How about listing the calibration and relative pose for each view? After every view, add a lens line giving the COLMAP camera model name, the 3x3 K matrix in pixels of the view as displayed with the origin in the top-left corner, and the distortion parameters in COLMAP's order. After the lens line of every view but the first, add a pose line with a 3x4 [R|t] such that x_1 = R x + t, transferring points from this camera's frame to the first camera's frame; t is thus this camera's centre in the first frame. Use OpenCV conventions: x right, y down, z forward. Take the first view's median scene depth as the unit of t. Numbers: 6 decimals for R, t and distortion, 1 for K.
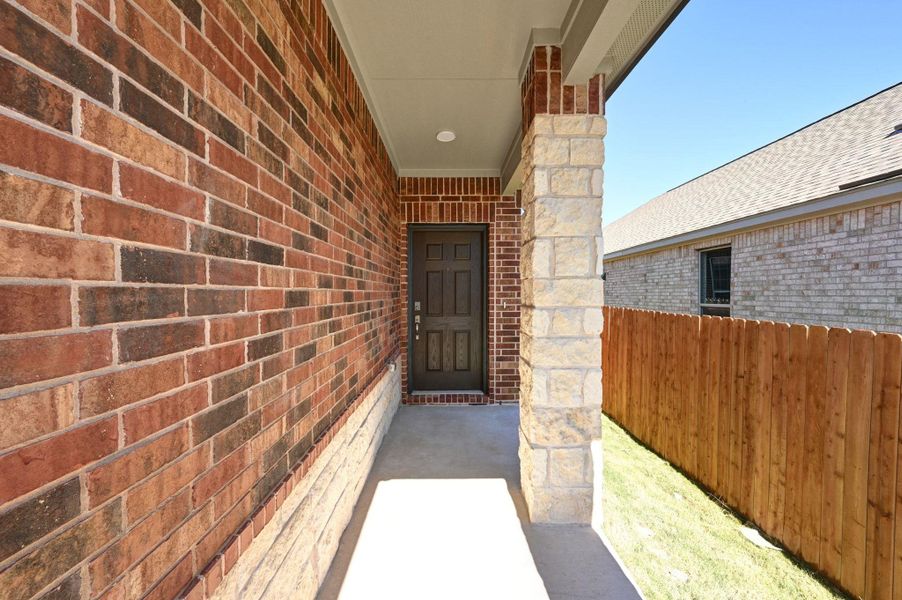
lens RADIAL K [[356.1, 0, 454.5], [0, 356.1, 300.1], [0, 0, 1]] dist [0.000512, 0.000028]
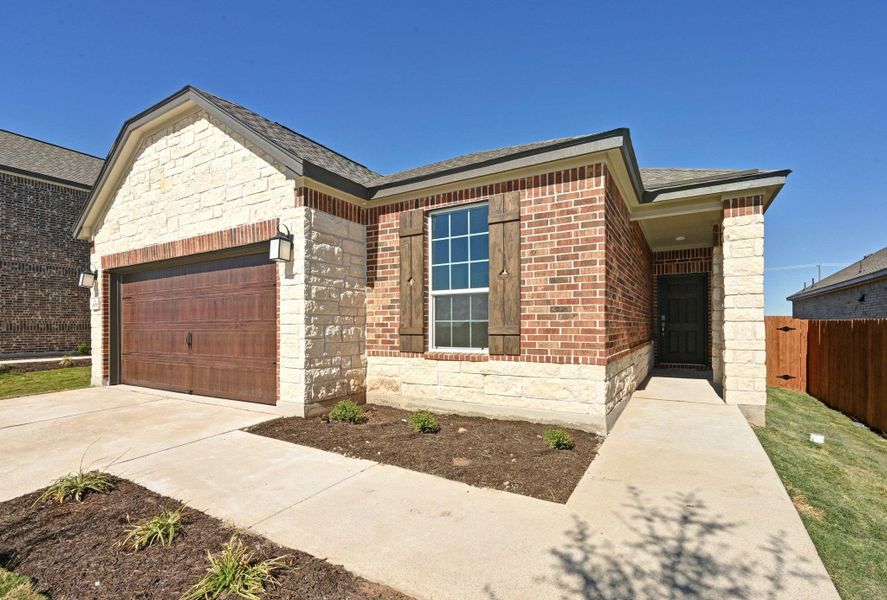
lens RADIAL K [[398.8, 0, 441.4], [0, 398.8, 321.1], [0, 0, 1]] dist [0.000710, 0.000045]
pose [[0.842163, -0.005327, -0.539197, 0.045925], [-0.012496, 0.999490, -0.029392, 0.112097], [0.539079, 0.031491, 0.841666, -1.417591]]
